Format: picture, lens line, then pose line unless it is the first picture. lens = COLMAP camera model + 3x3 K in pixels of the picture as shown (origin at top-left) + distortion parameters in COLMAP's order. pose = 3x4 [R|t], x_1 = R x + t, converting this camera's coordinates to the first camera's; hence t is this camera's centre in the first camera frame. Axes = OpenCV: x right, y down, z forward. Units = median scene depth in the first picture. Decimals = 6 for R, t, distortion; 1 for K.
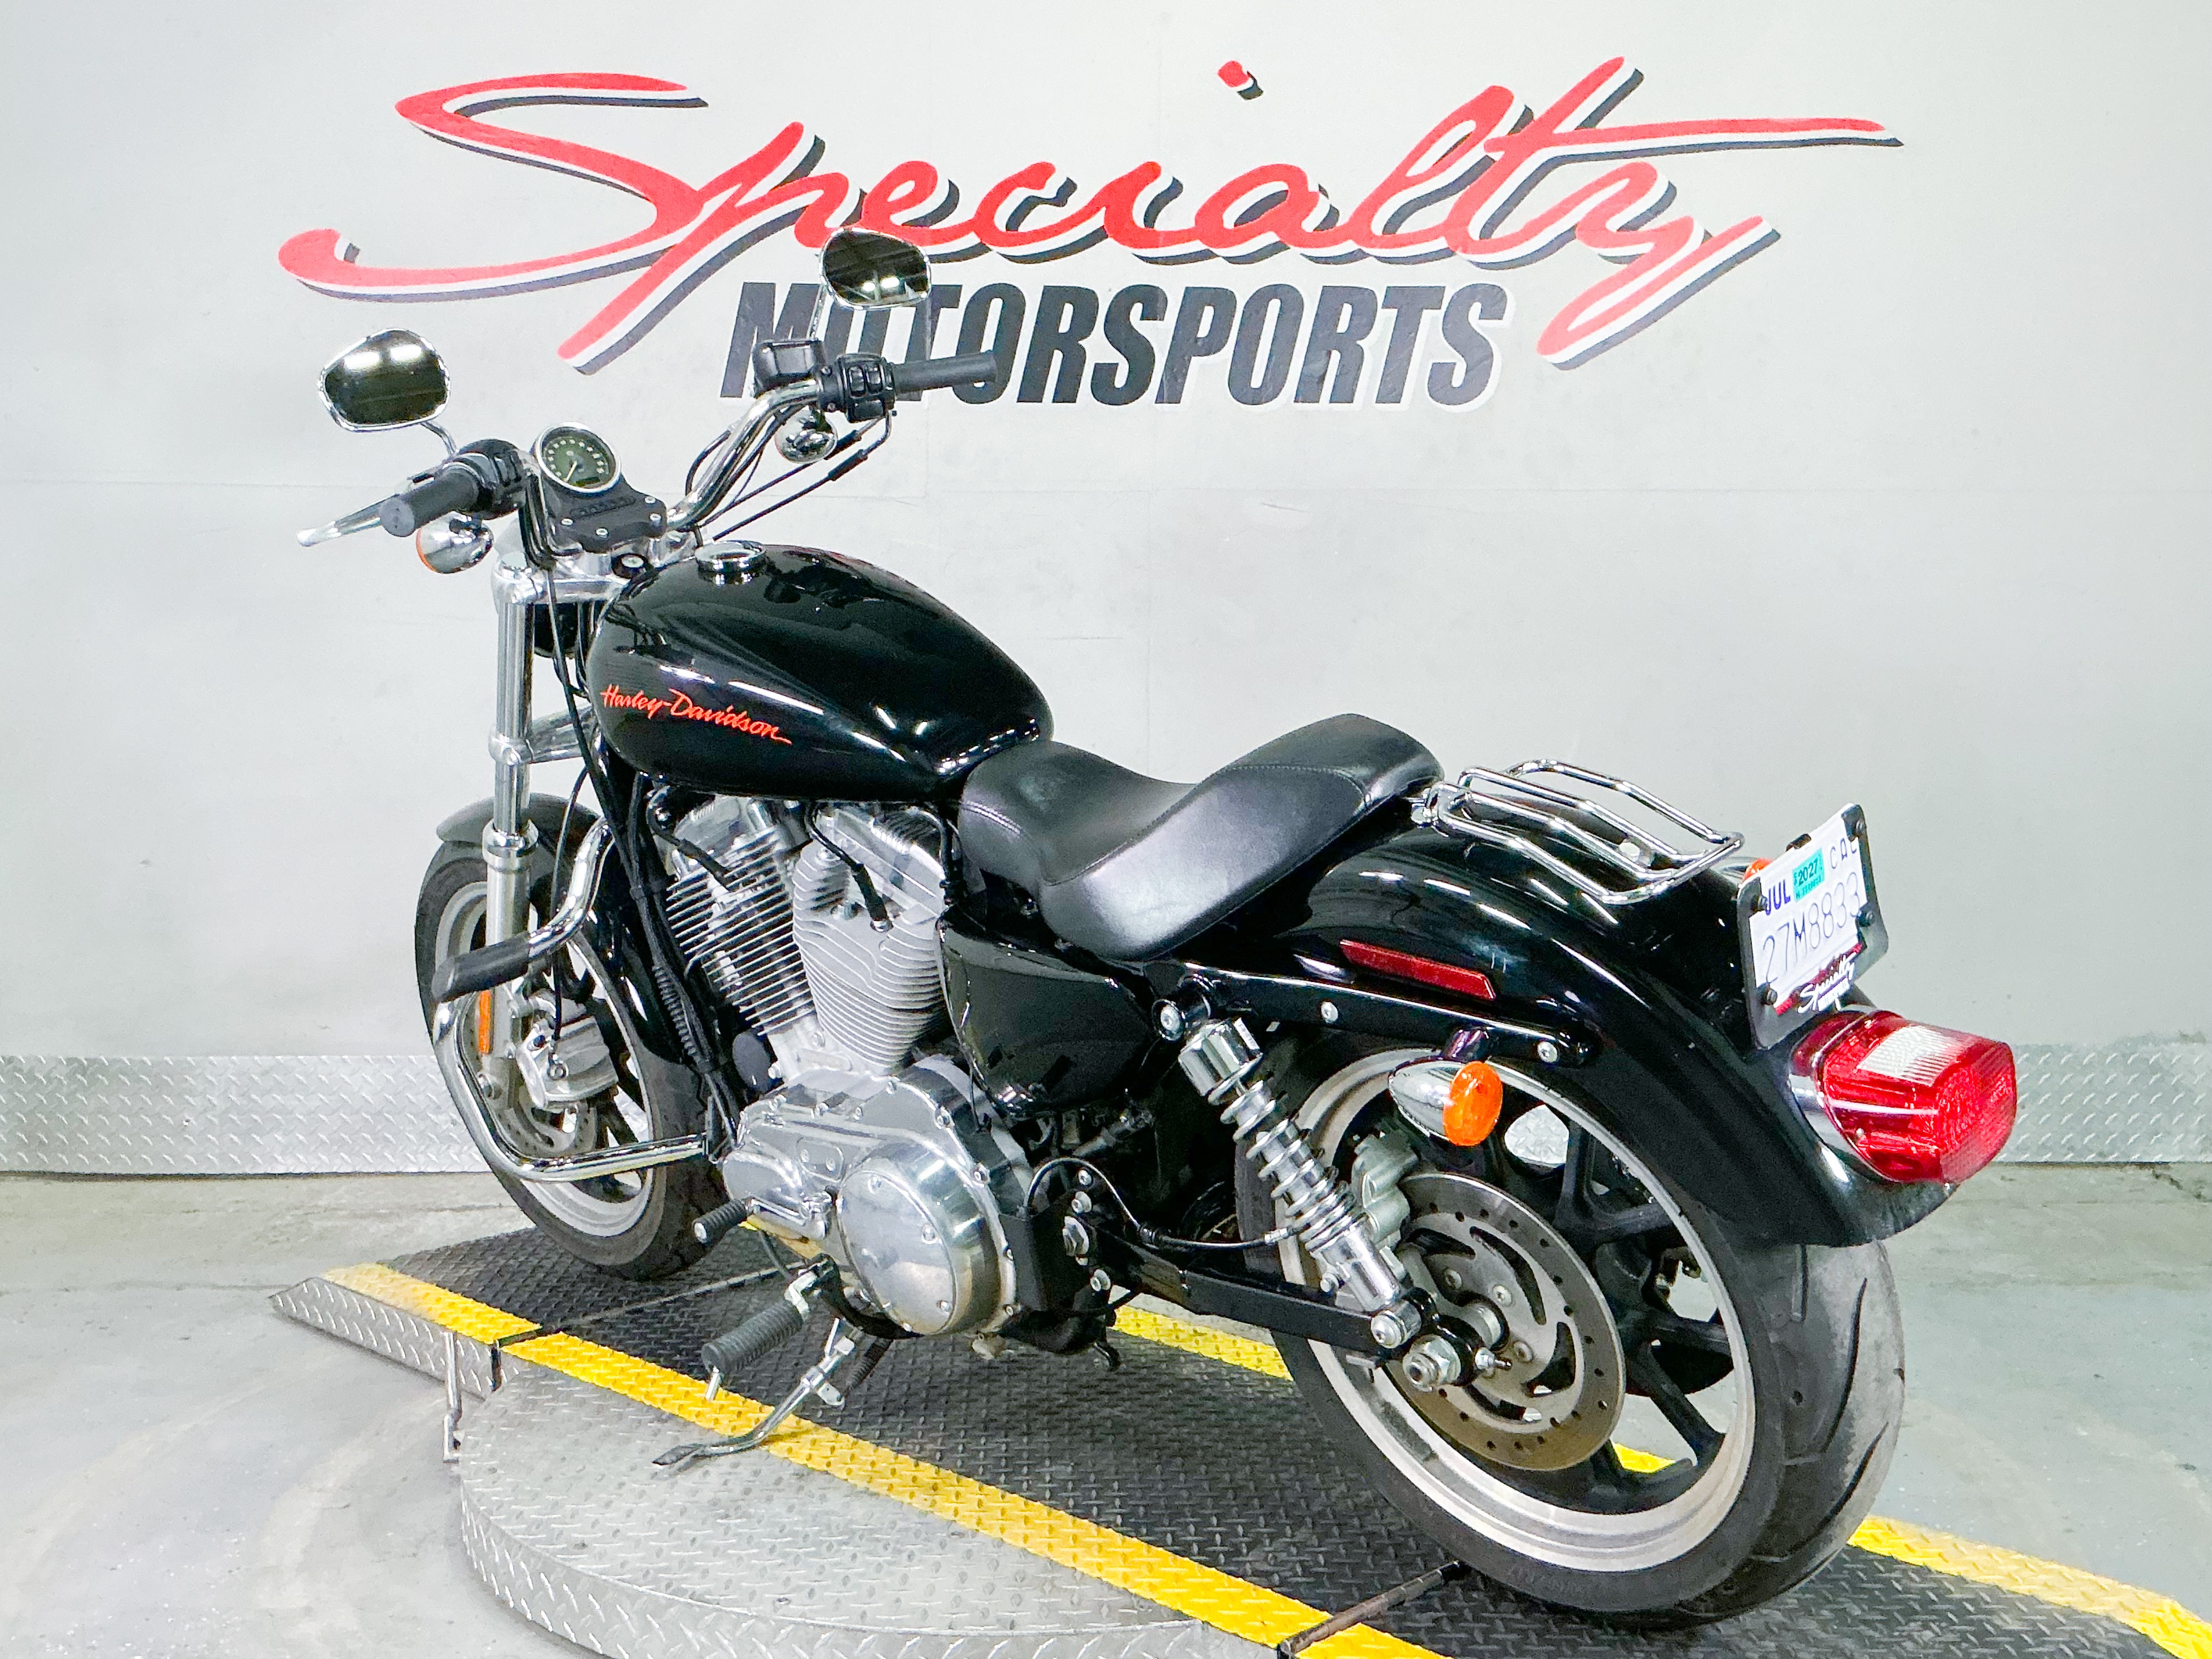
lens RADIAL K [[2322.0, 0, 1127.6], [0, 2322.0, 824.5], [0, 0, 1]] dist [0.030103, 0.000000]
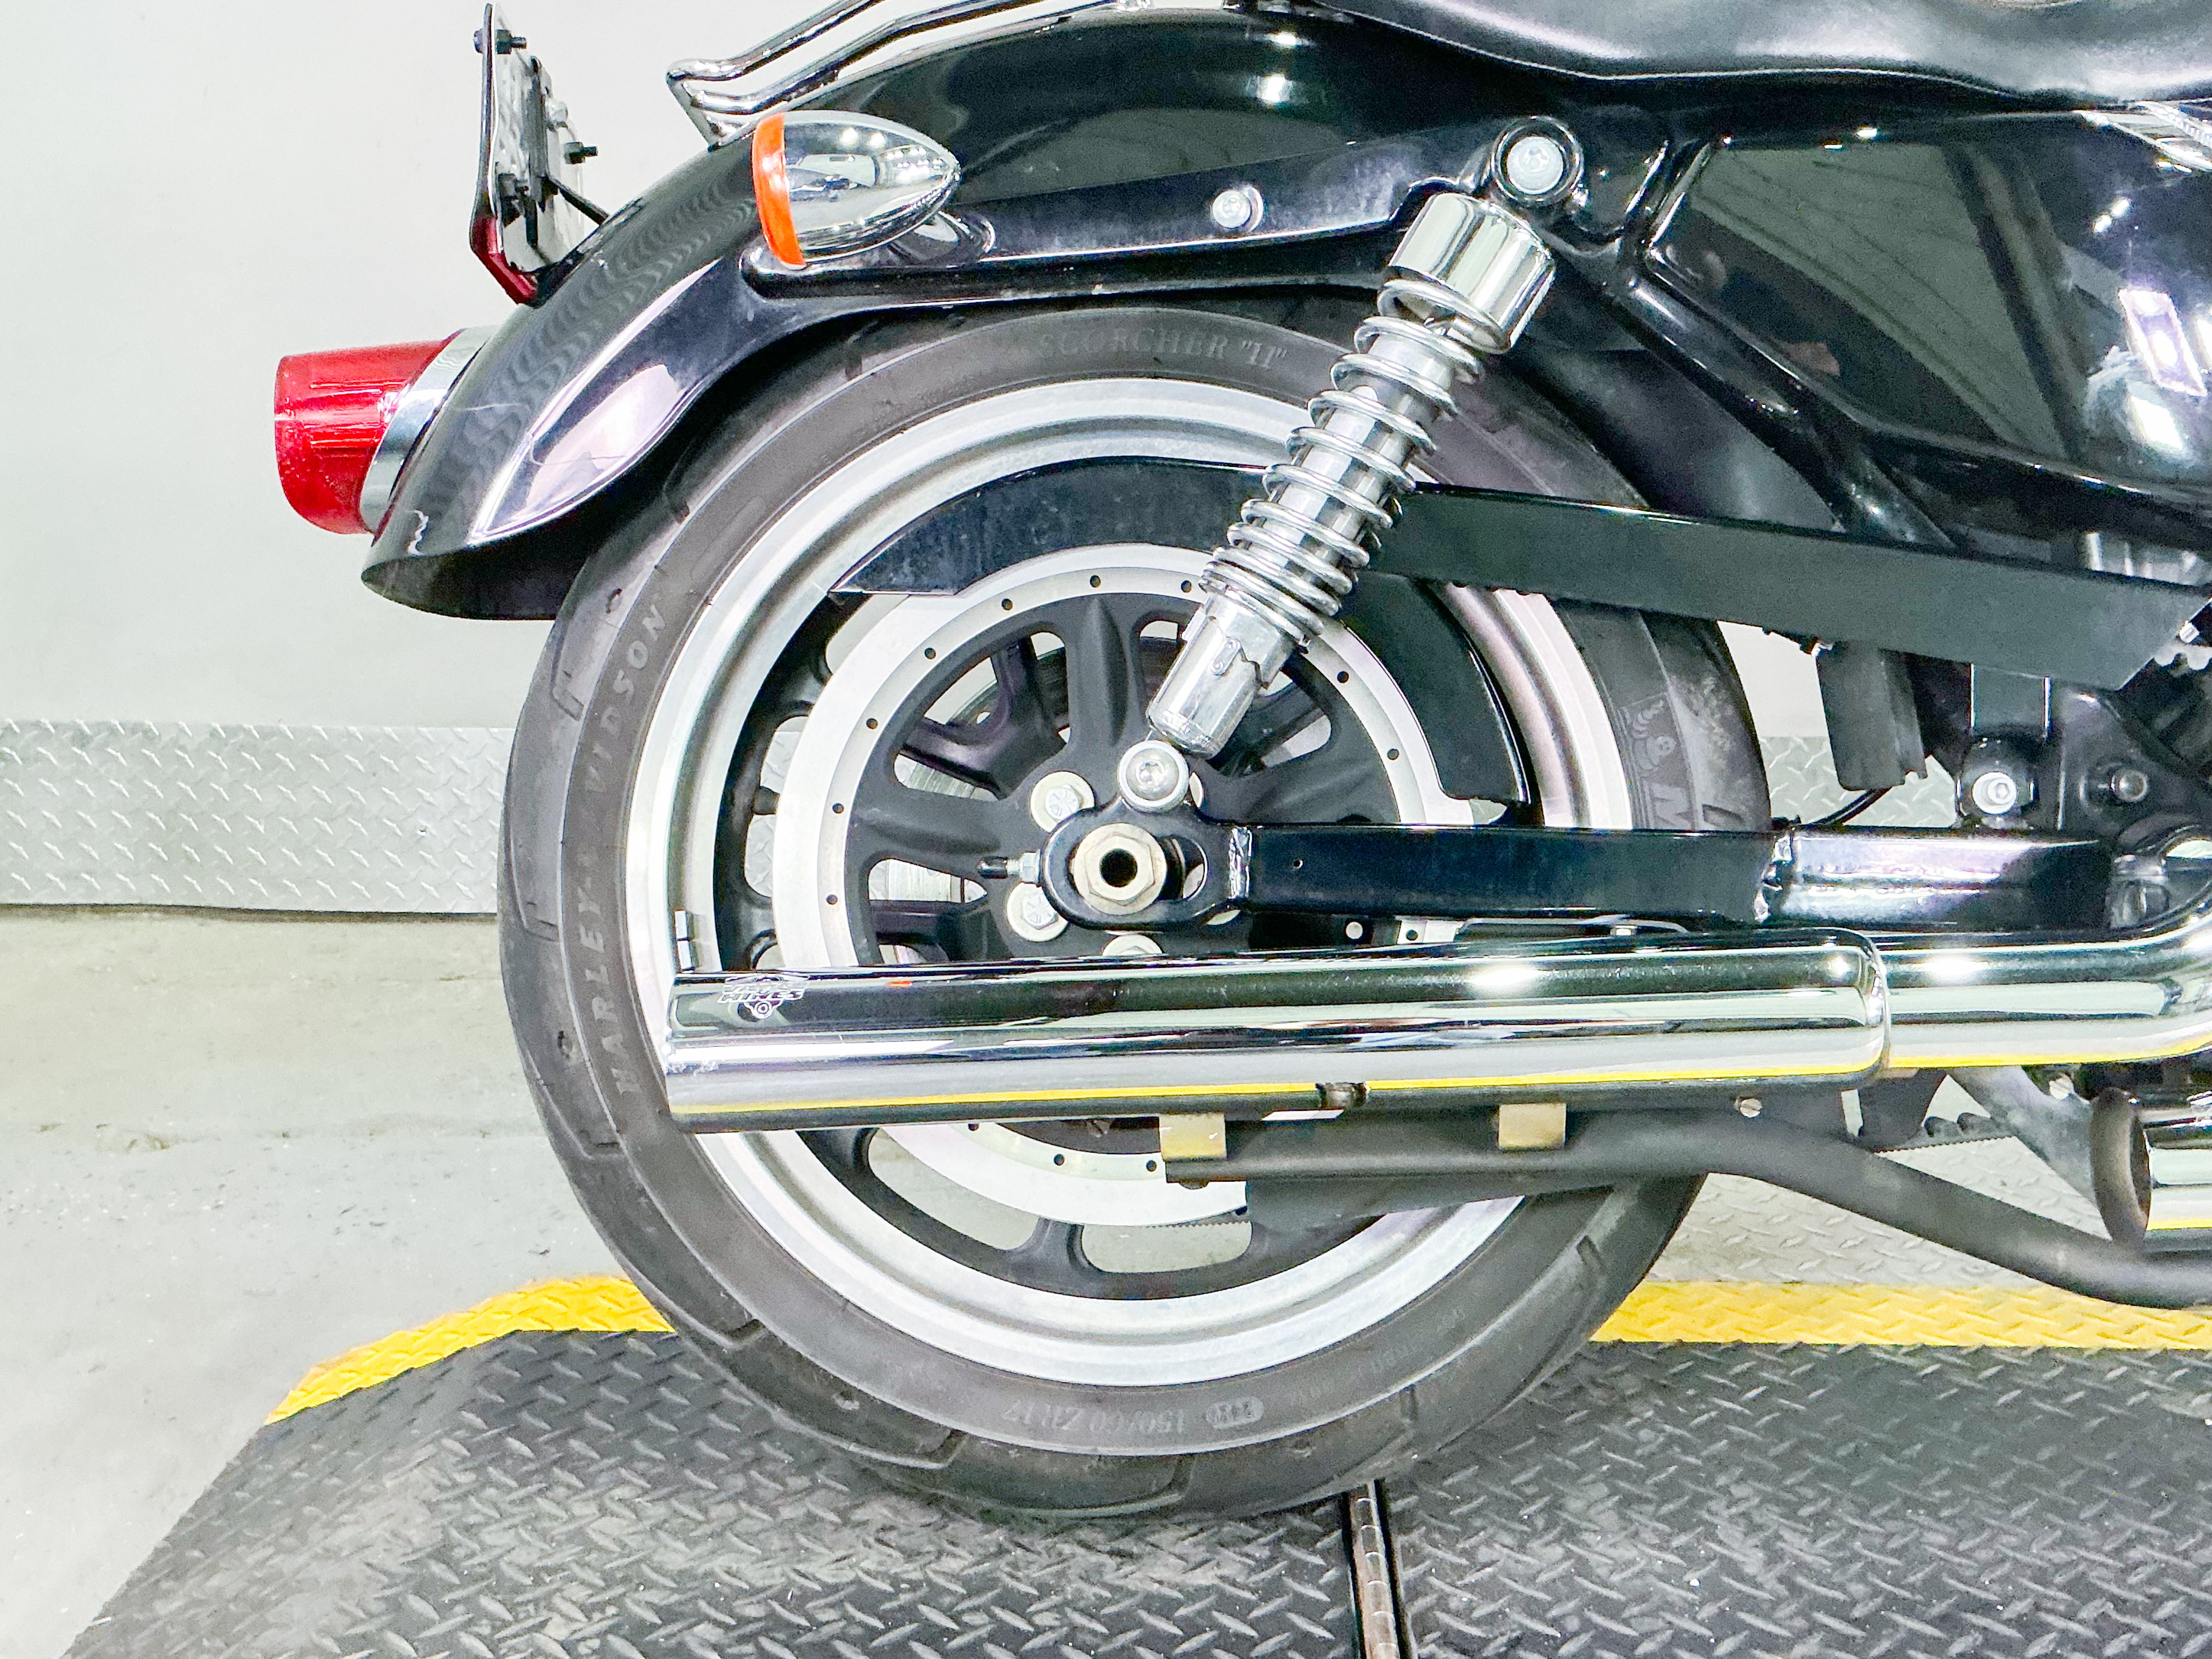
lens RADIAL K [[2325.5, 0, 1090.8], [0, 2325.5, 831.7], [0, 0, 1]] dist [0.091011, 0.000000]
pose [[0.999249, 0.014864, -0.035792, -0.208584], [-0.010137, 0.991617, 0.128815, 0.046663], [0.037407, -0.128355, 0.991023, 0.399588]]
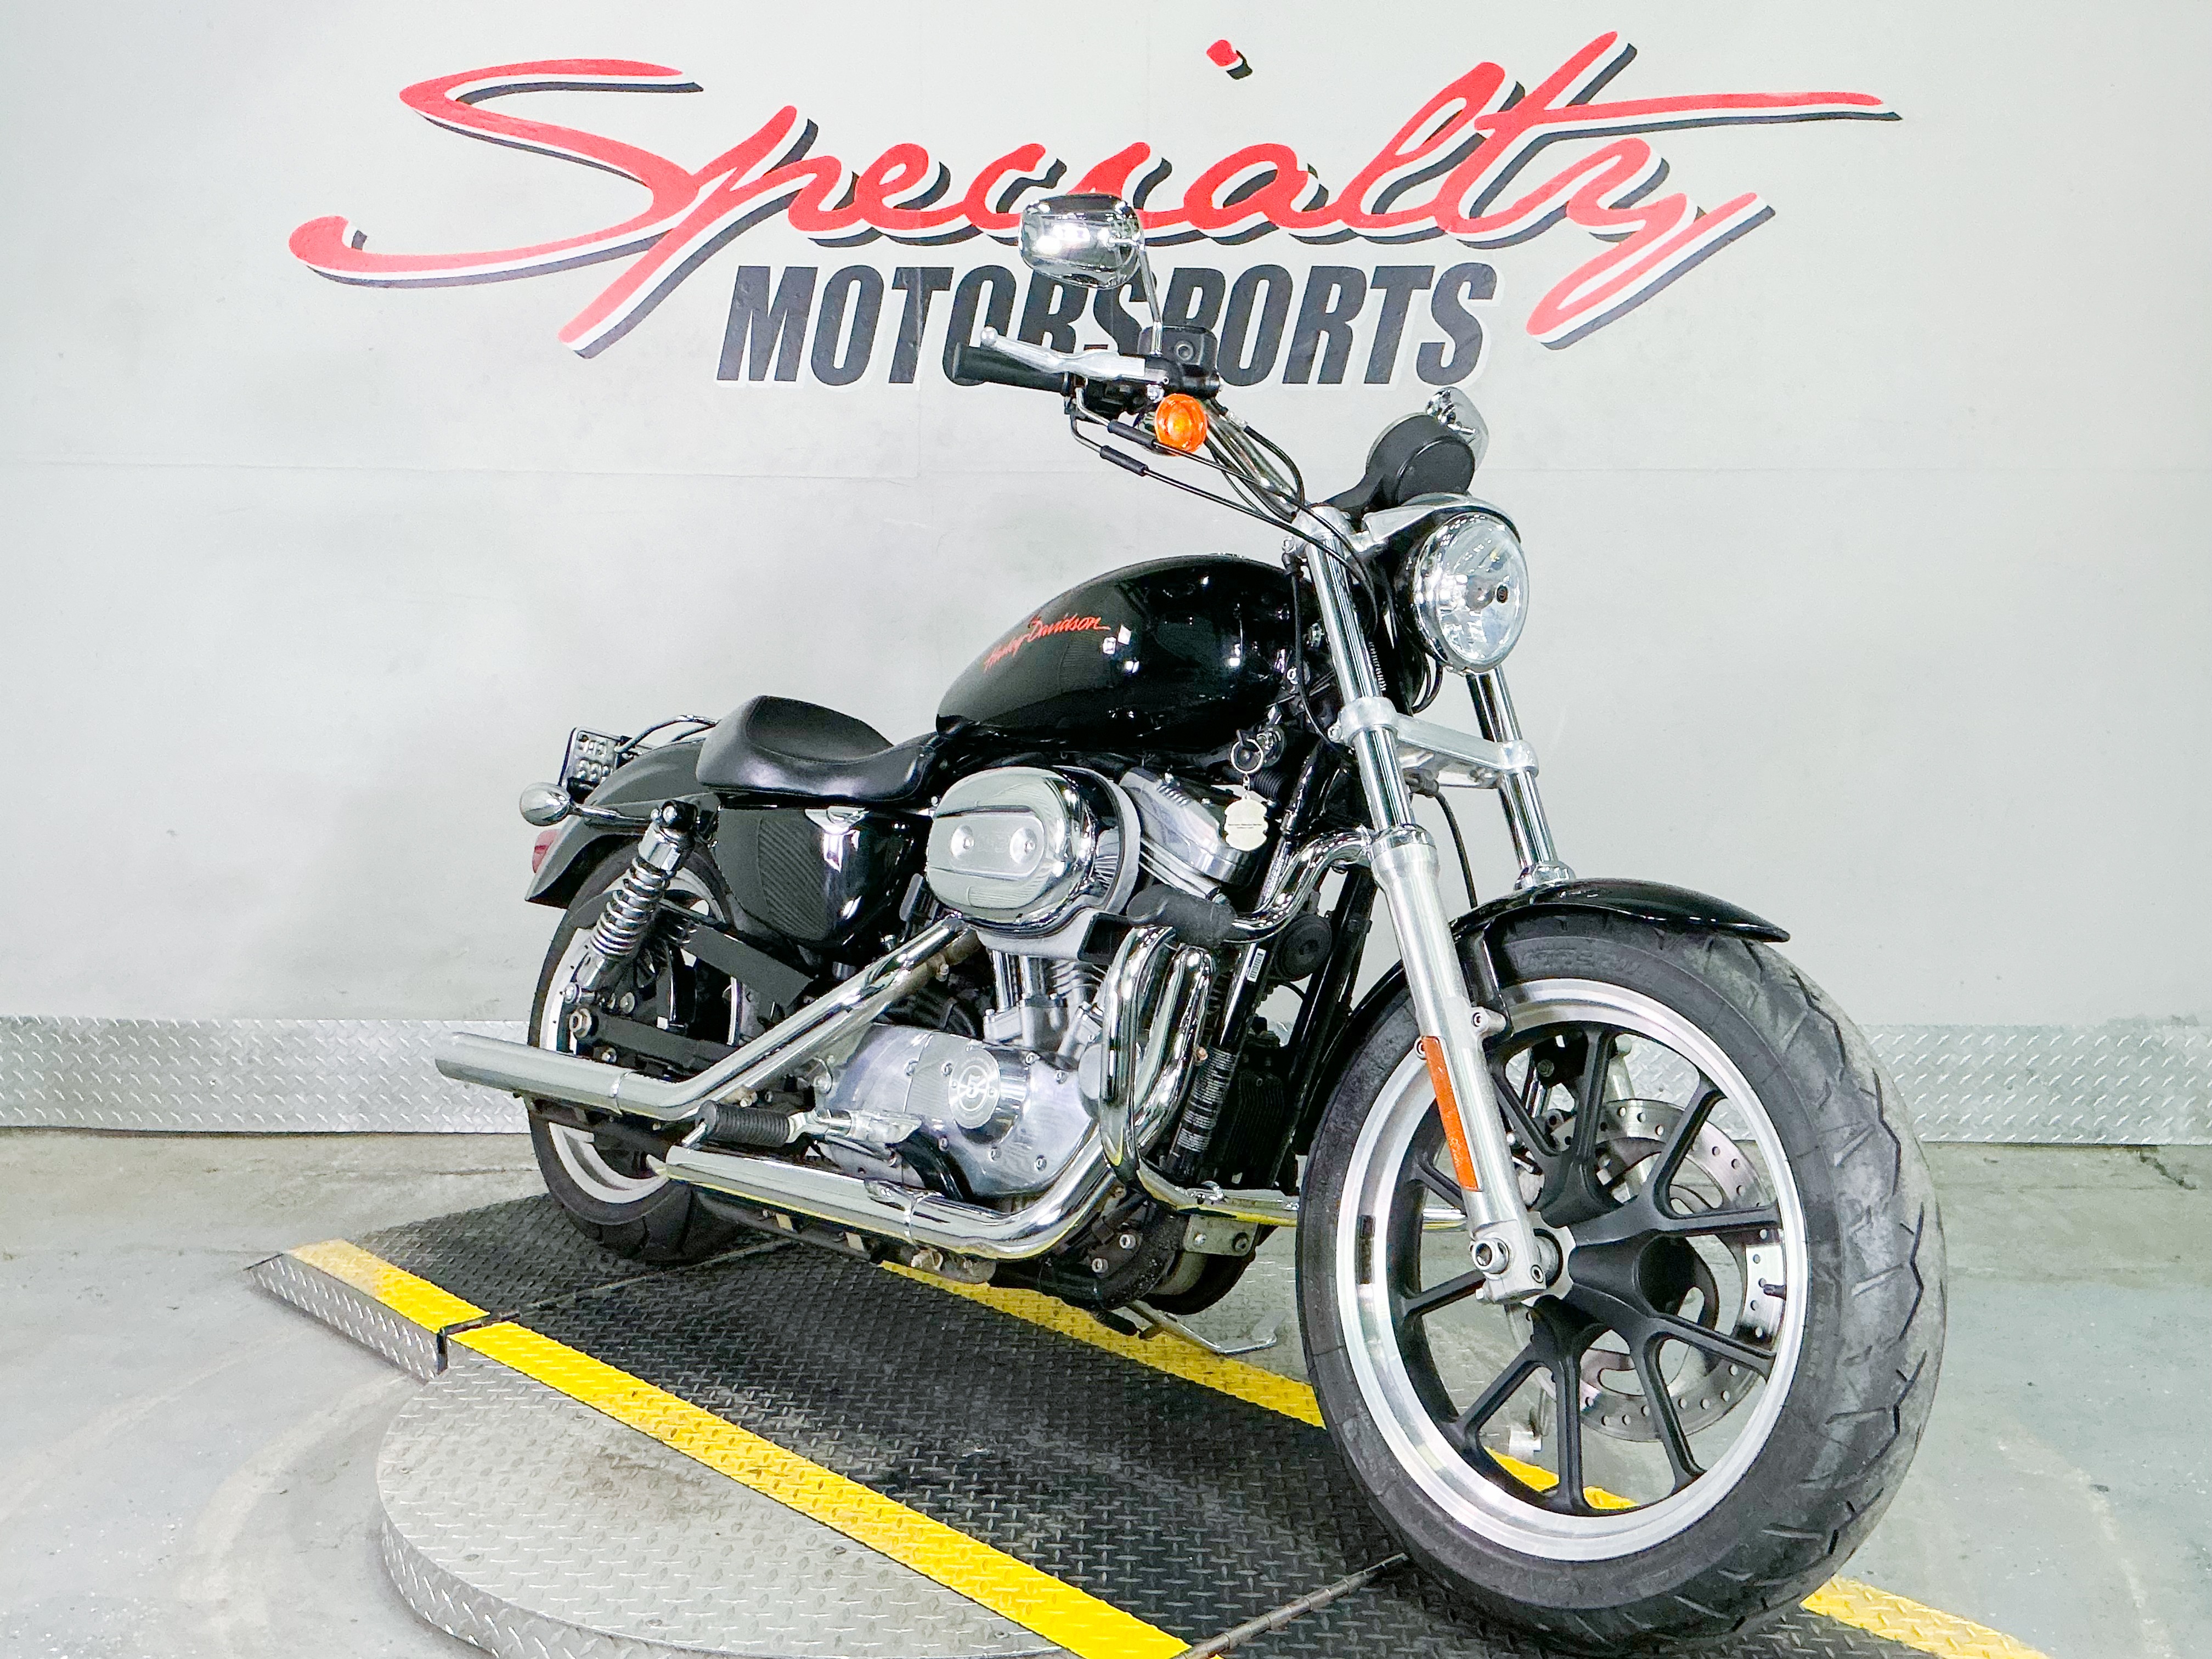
lens RADIAL K [[2259.9, 0, 1114.9], [0, 2259.9, 833.5], [0, 0, 1]] dist [0.028347, 0.000000]
pose [[0.998795, 0.006113, -0.048688, 0.048322], [-0.004297, 0.999295, 0.037305, -0.023411], [0.048882, -0.037051, 0.998117, 0.013616]]
